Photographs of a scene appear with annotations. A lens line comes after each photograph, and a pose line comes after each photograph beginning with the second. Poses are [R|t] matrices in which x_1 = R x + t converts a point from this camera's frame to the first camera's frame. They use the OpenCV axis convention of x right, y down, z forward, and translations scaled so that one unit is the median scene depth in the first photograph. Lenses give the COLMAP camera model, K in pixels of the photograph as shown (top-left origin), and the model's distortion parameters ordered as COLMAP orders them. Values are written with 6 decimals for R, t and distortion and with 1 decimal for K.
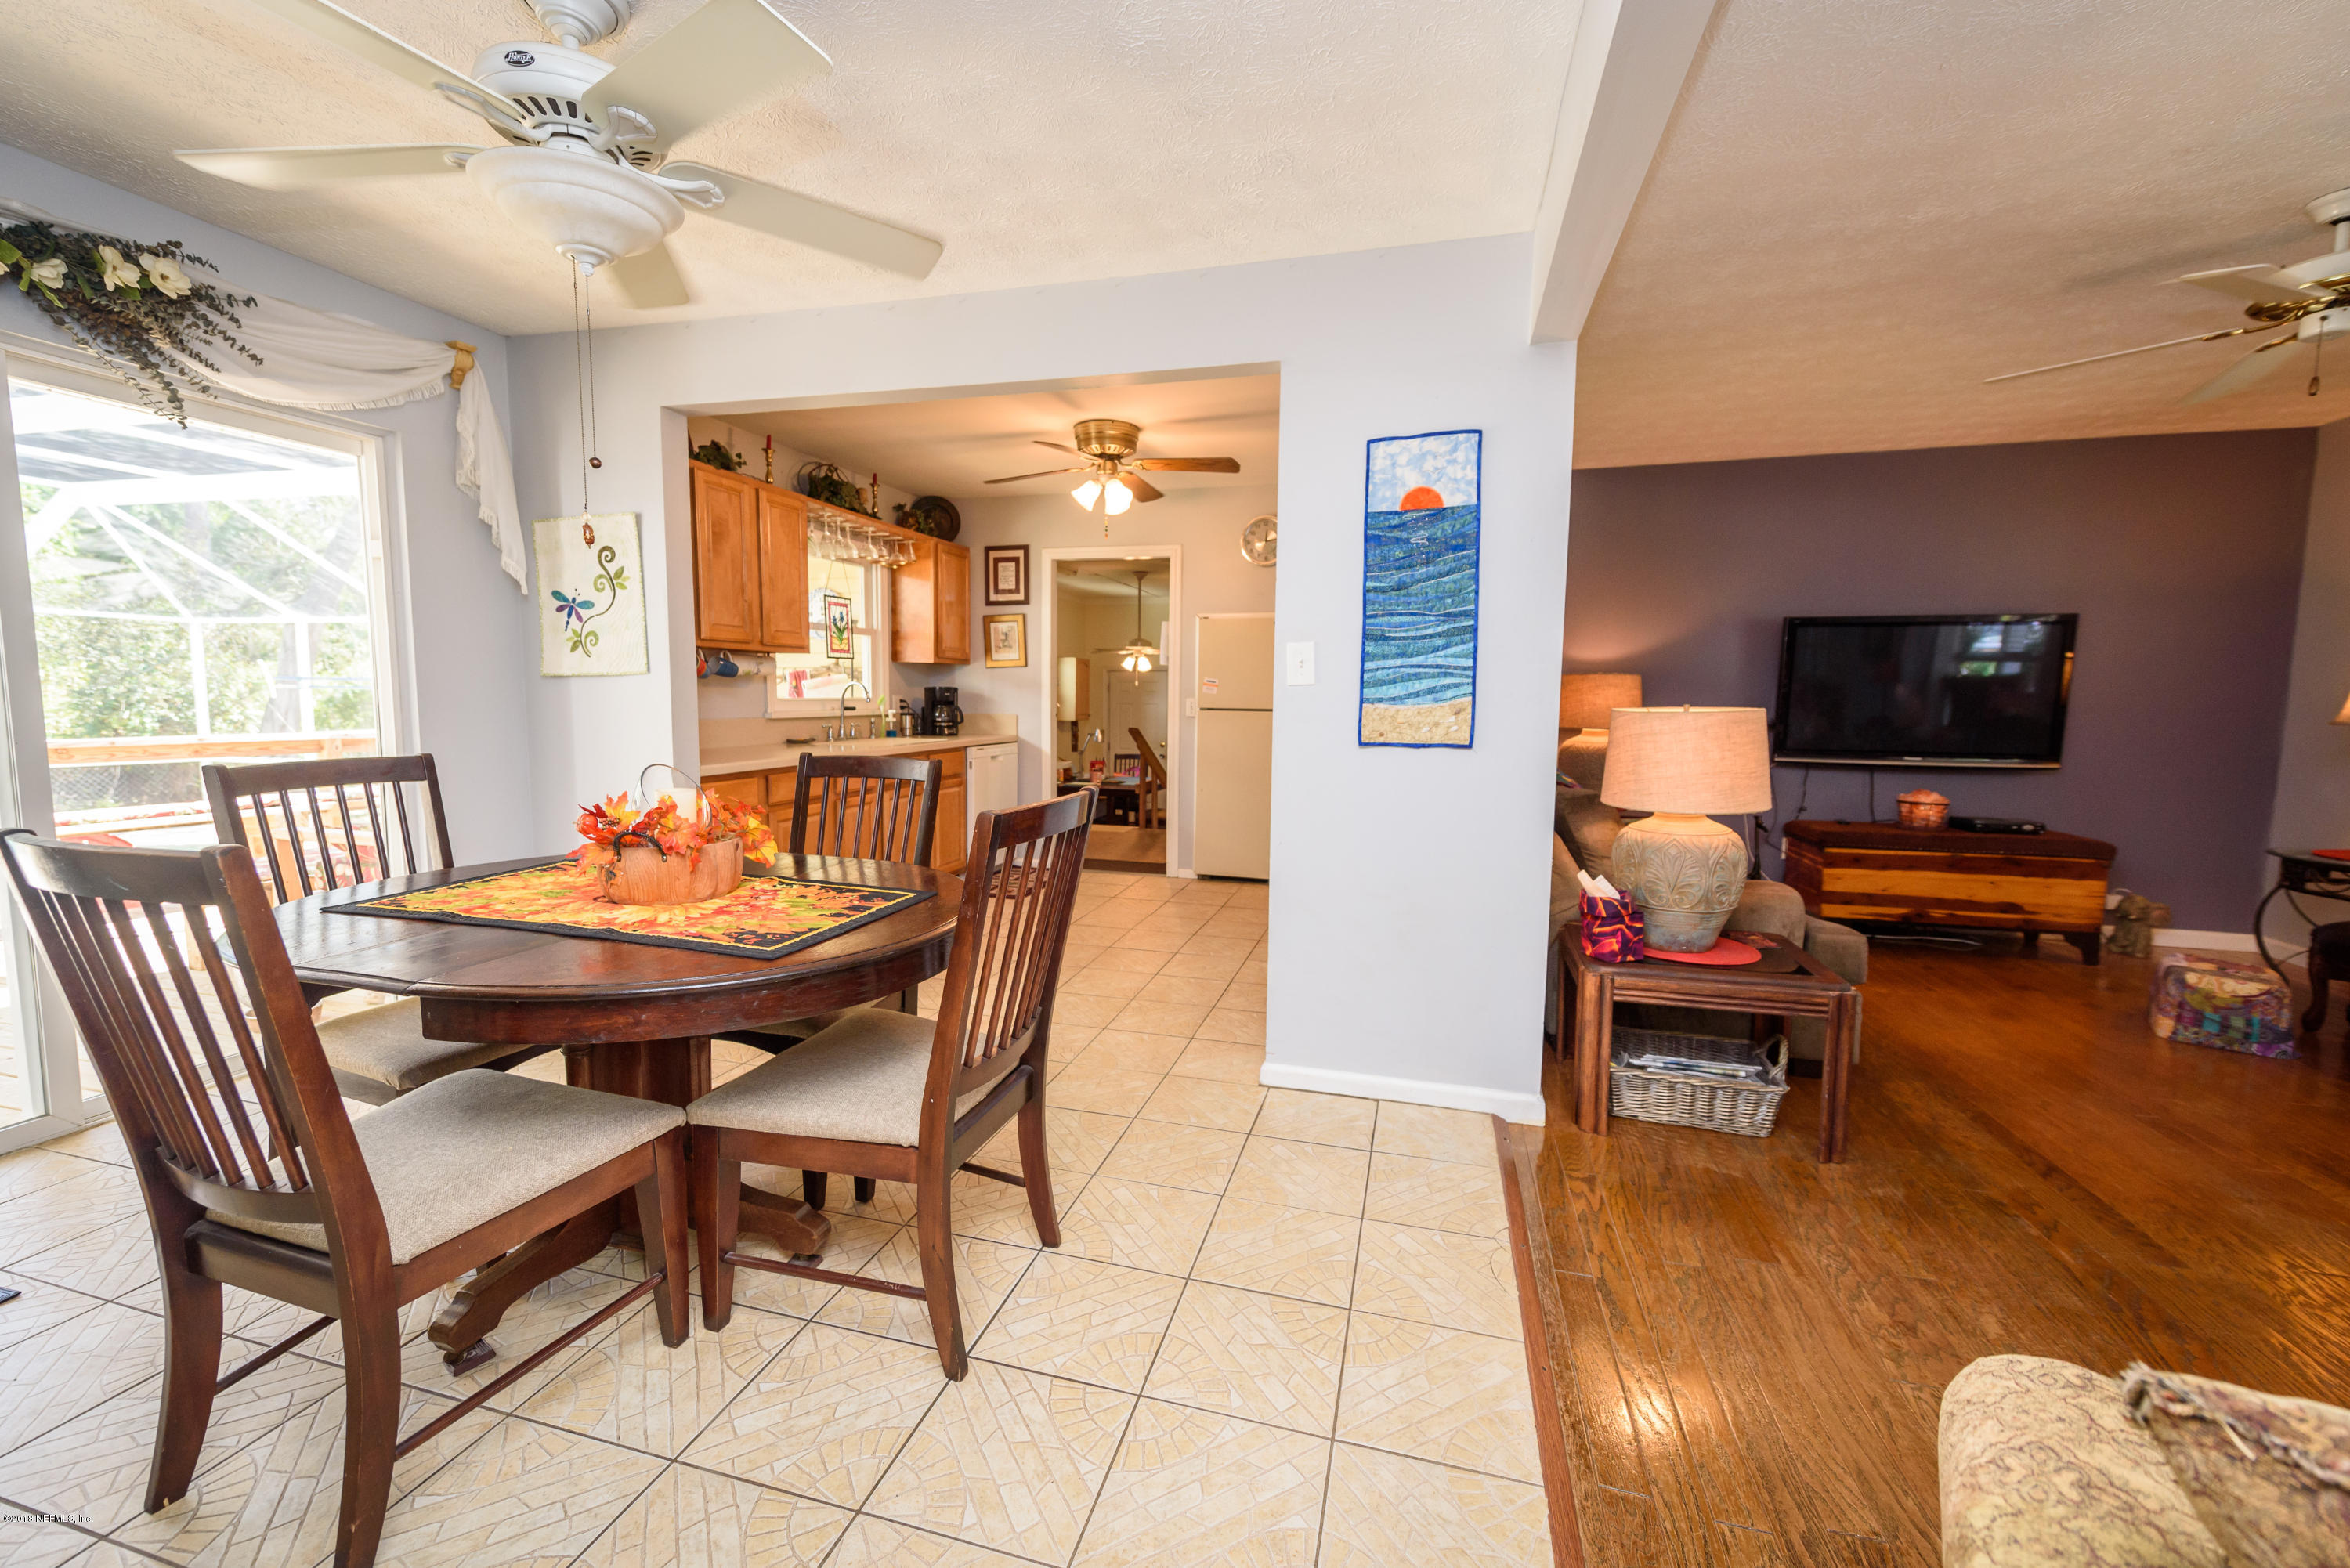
lens RADIAL K [[917.5, 0, 1173.7], [0, 917.5, 781.9], [0, 0, 1]] dist [0.015463, -0.004474]
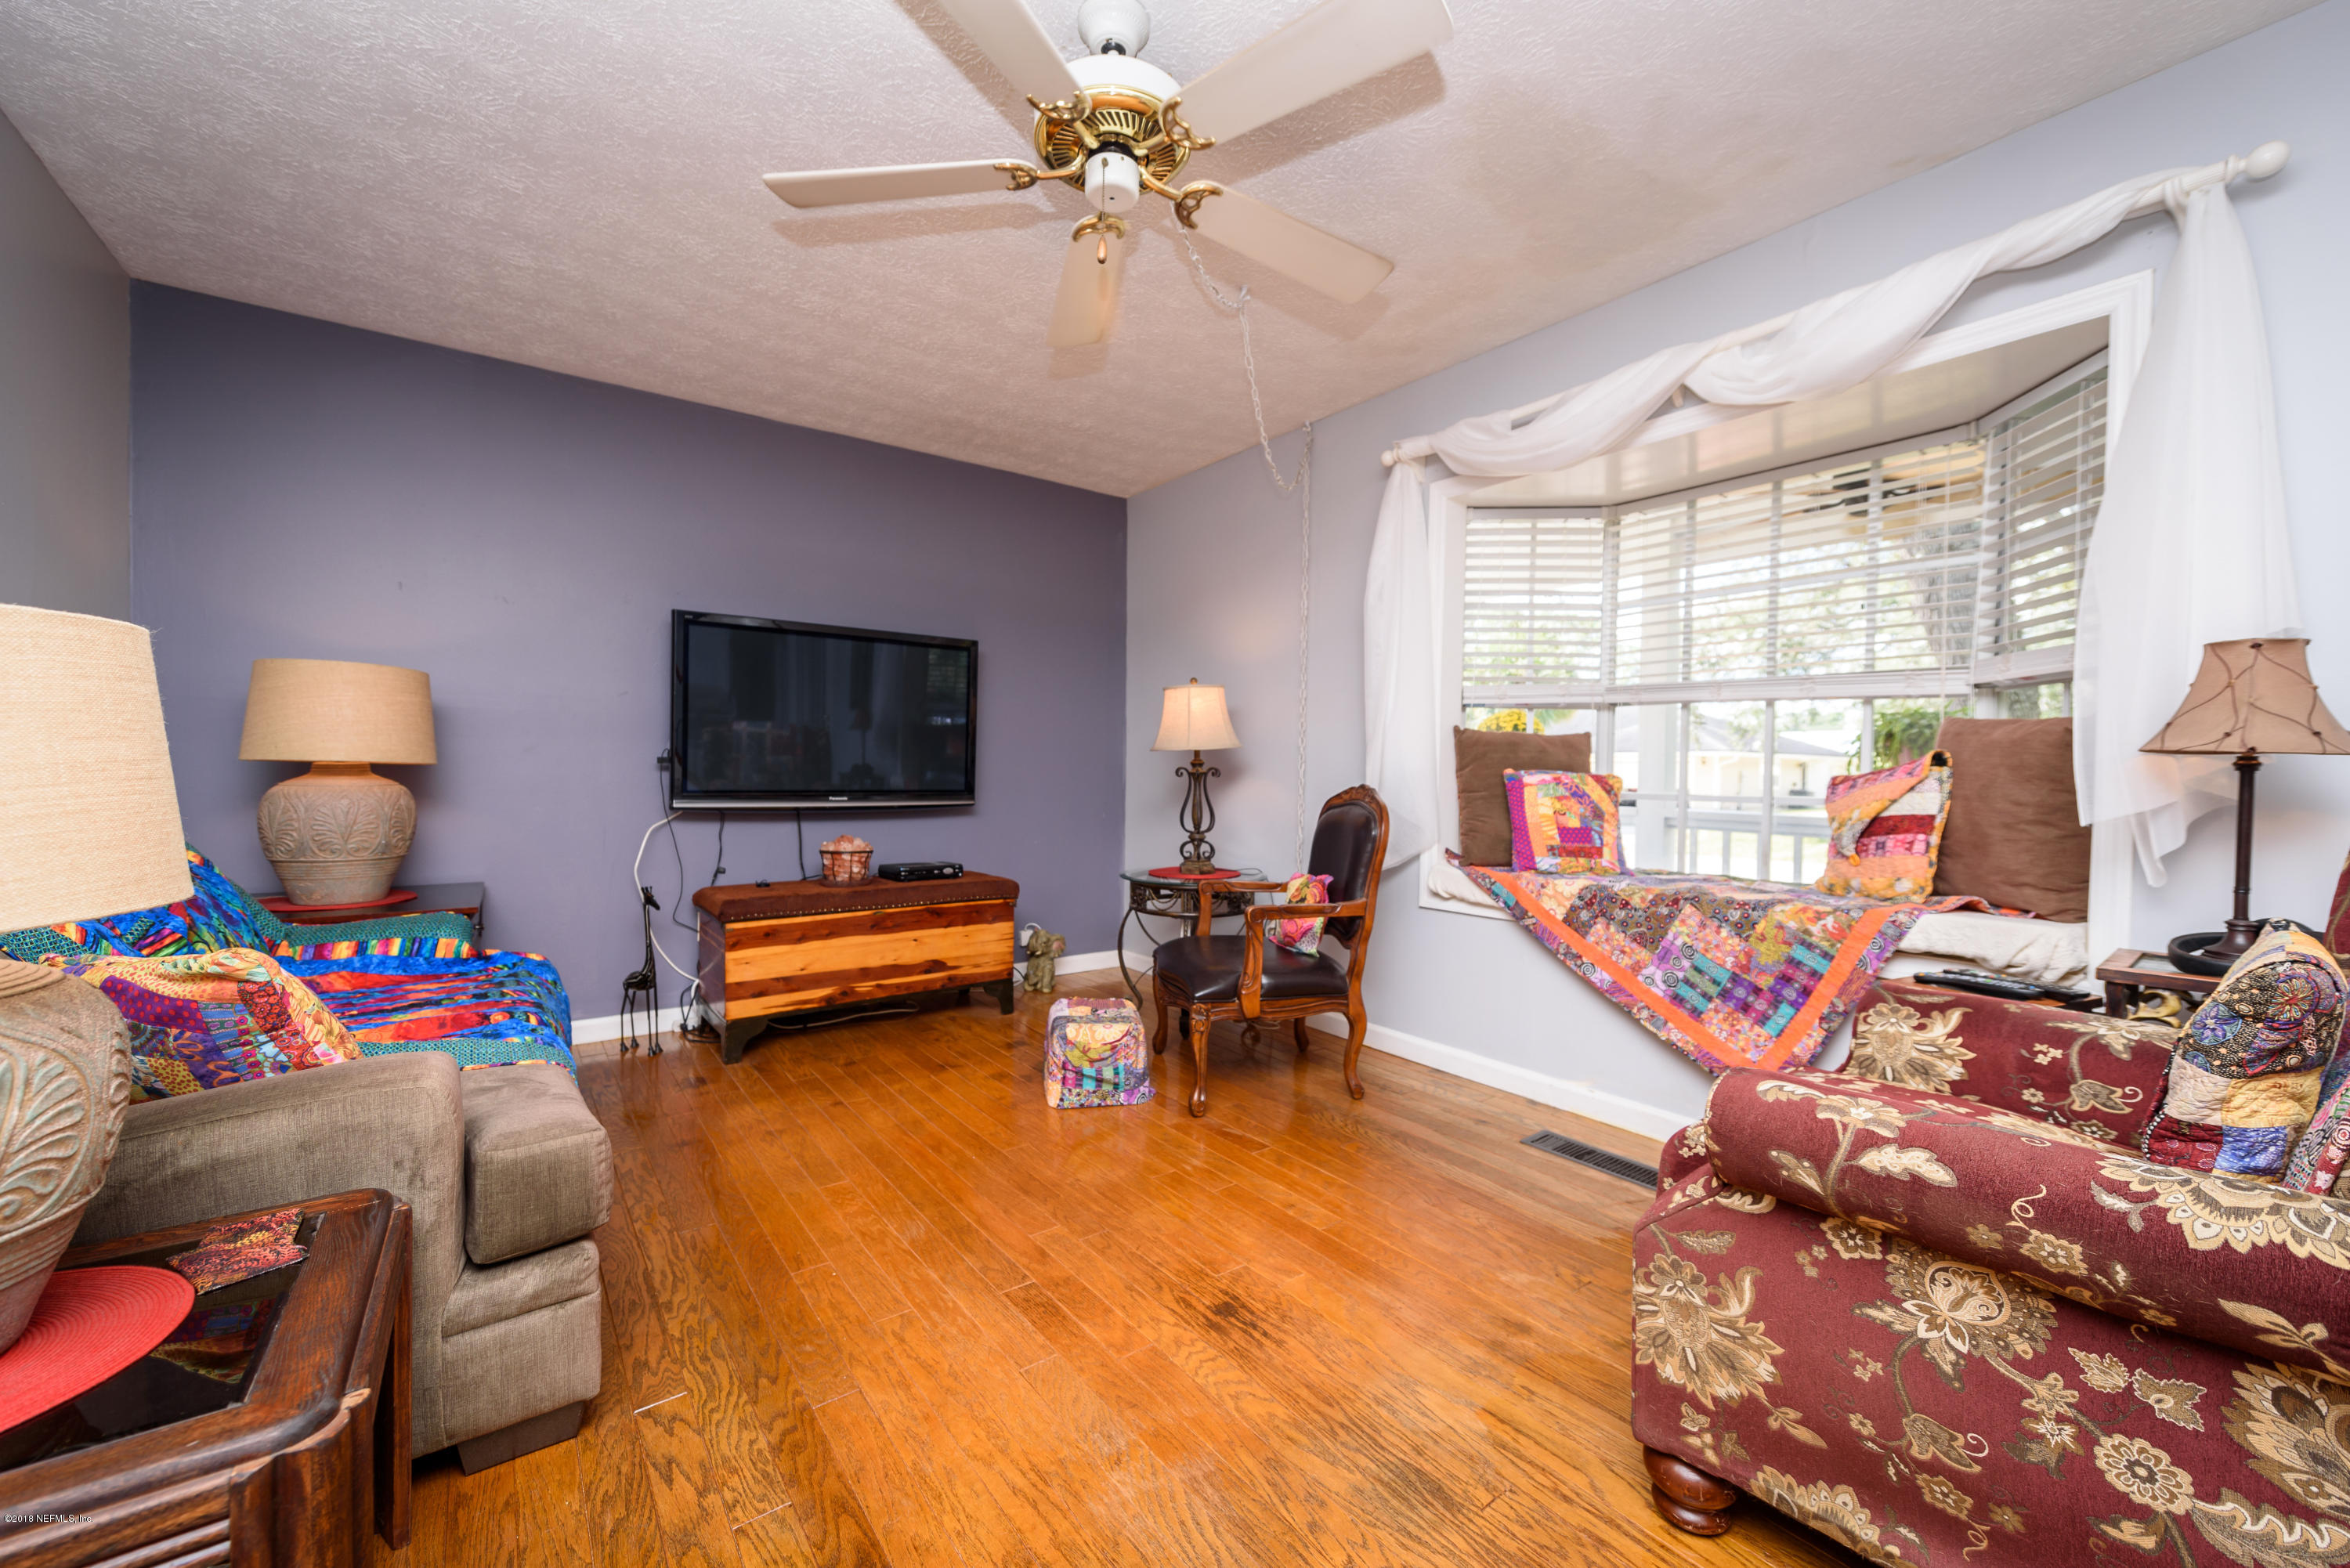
lens RADIAL K [[917.5, 0, 1172.6], [0, 917.5, 784.8], [0, 0, 1]] dist [0.015463, -0.004474]
pose [[0.611137, -0.016213, 0.791358, 0.481013], [0.070571, 0.996925, -0.034075, 0.016809], [-0.788372, 0.076672, 0.610402, 0.384964]]
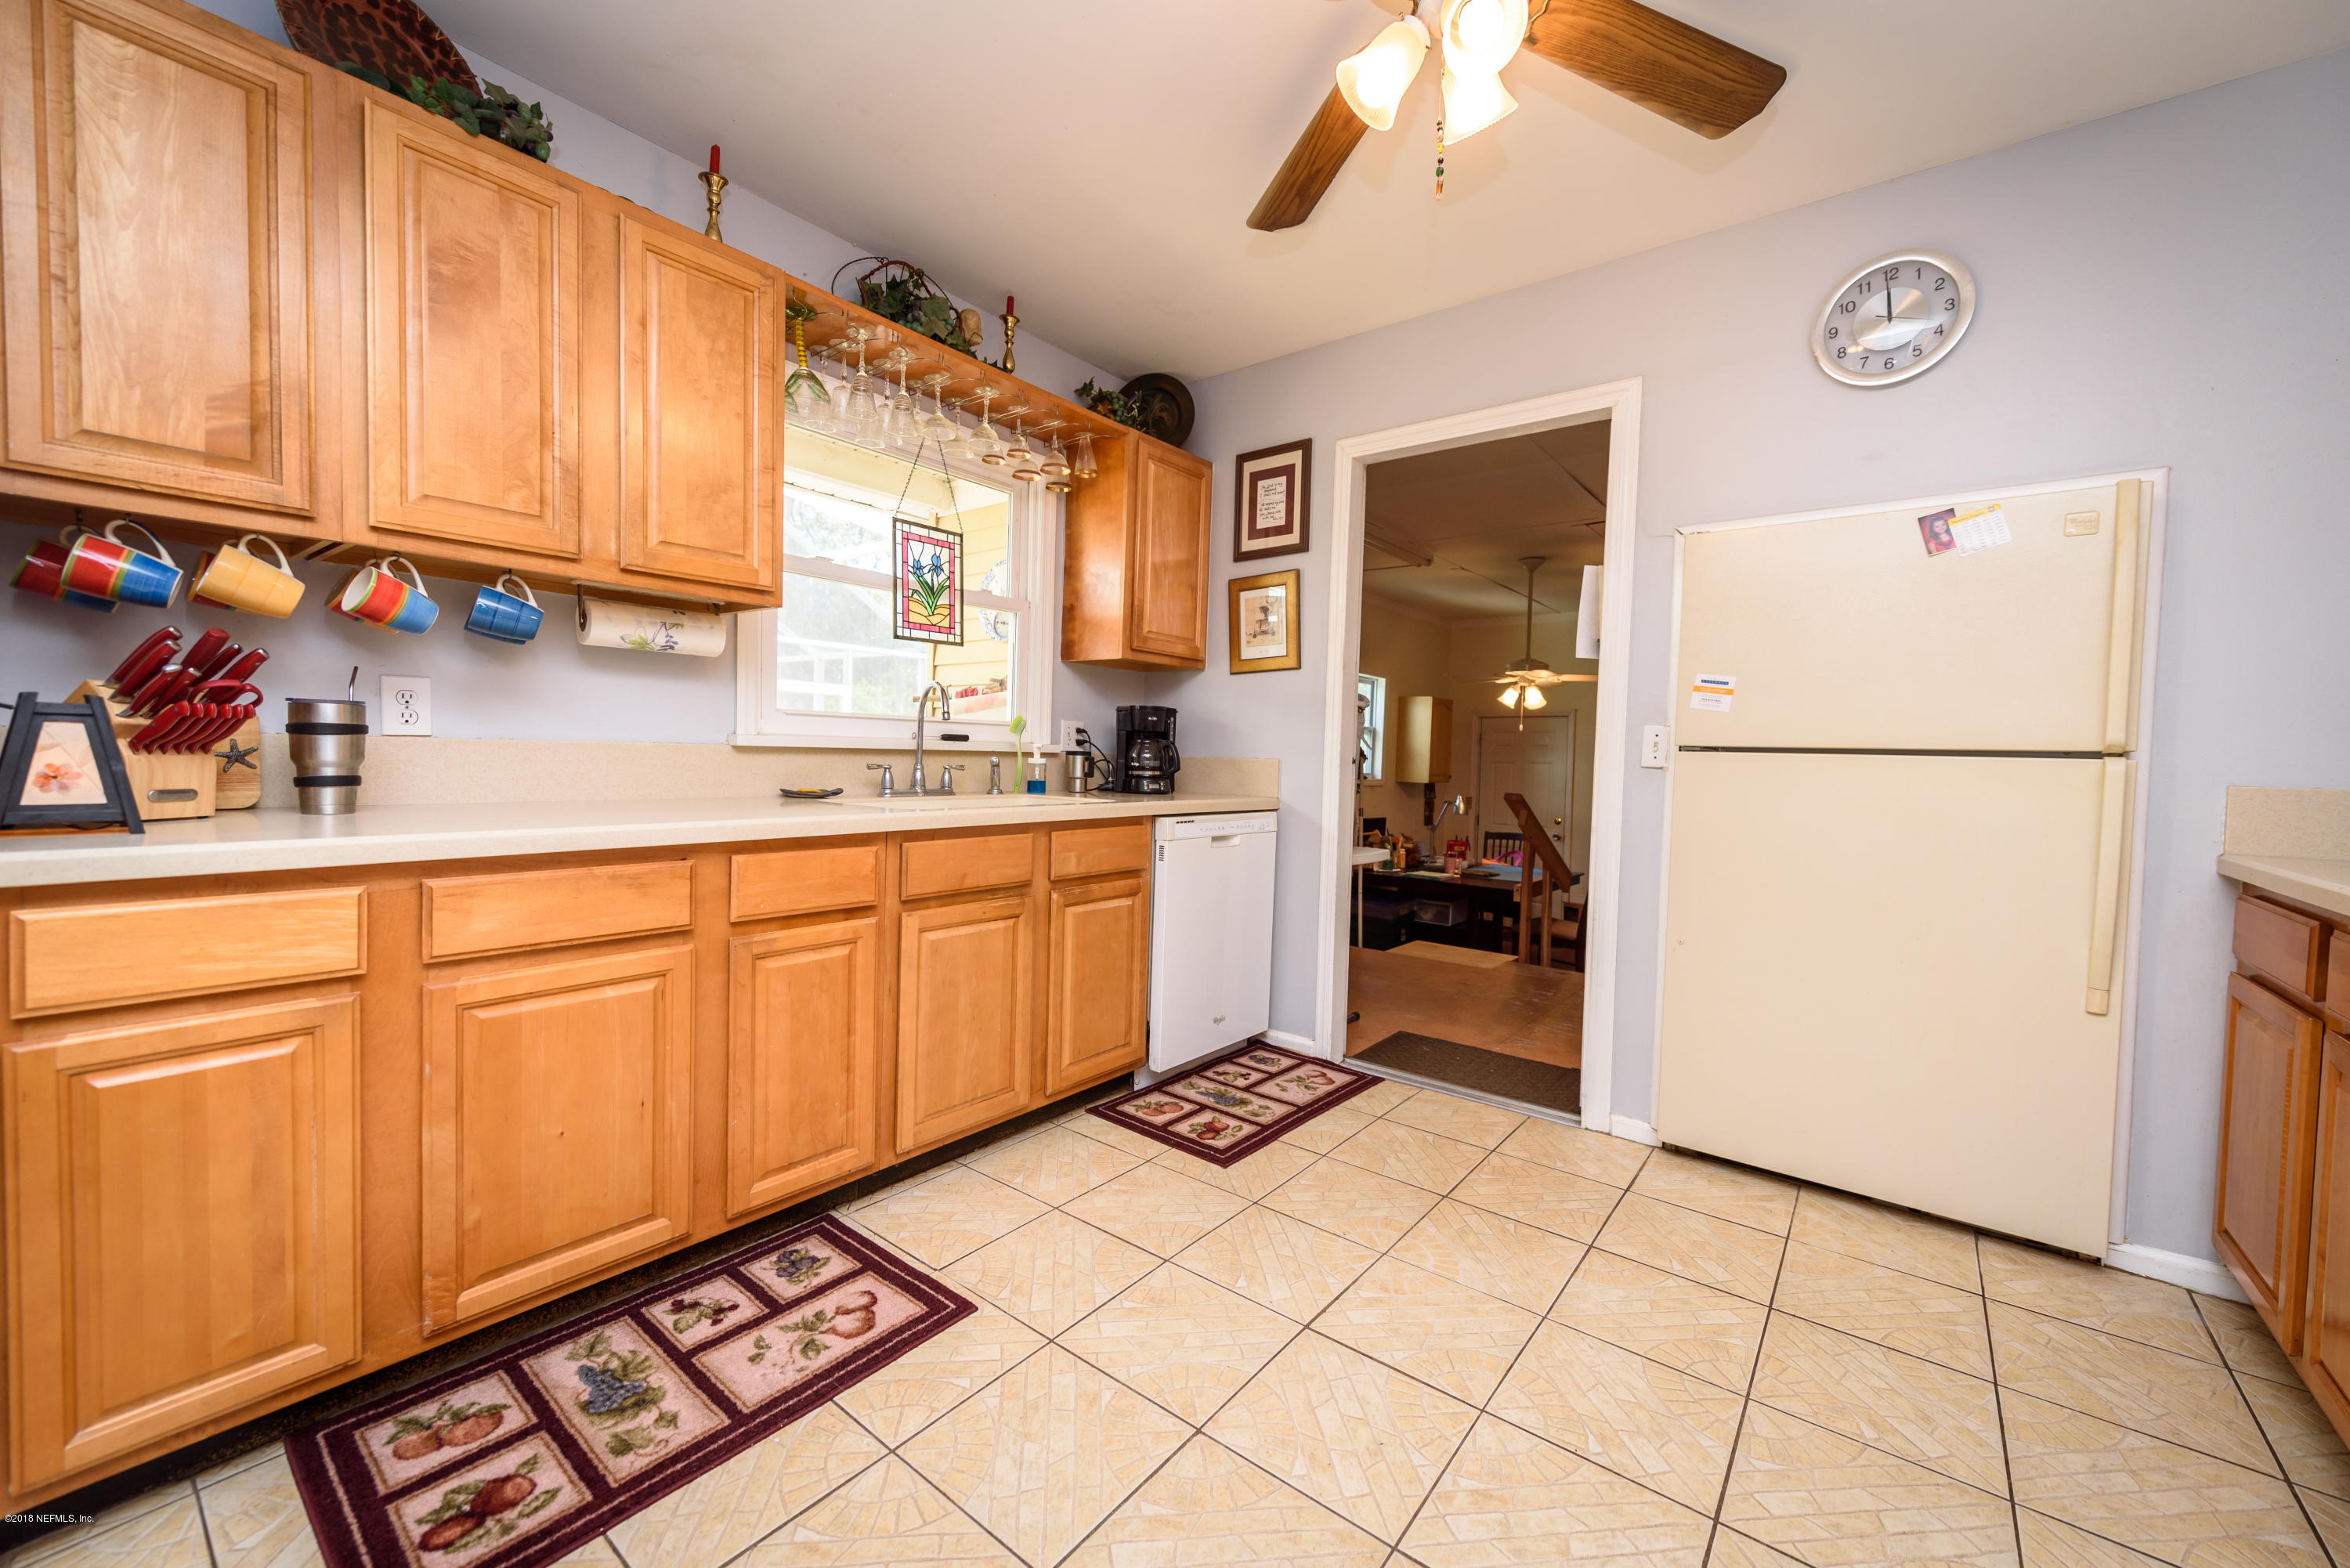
lens RADIAL K [[917.5, 0, 1177.8], [0, 917.5, 783.1], [0, 0, 1]] dist [0.015463, -0.004474]
pose [[0.922475, 0.024747, -0.385264, -0.039203], [-0.052272, 0.996760, -0.061136, -0.045802], [0.382502, 0.076535, 0.920779, 0.932009]]
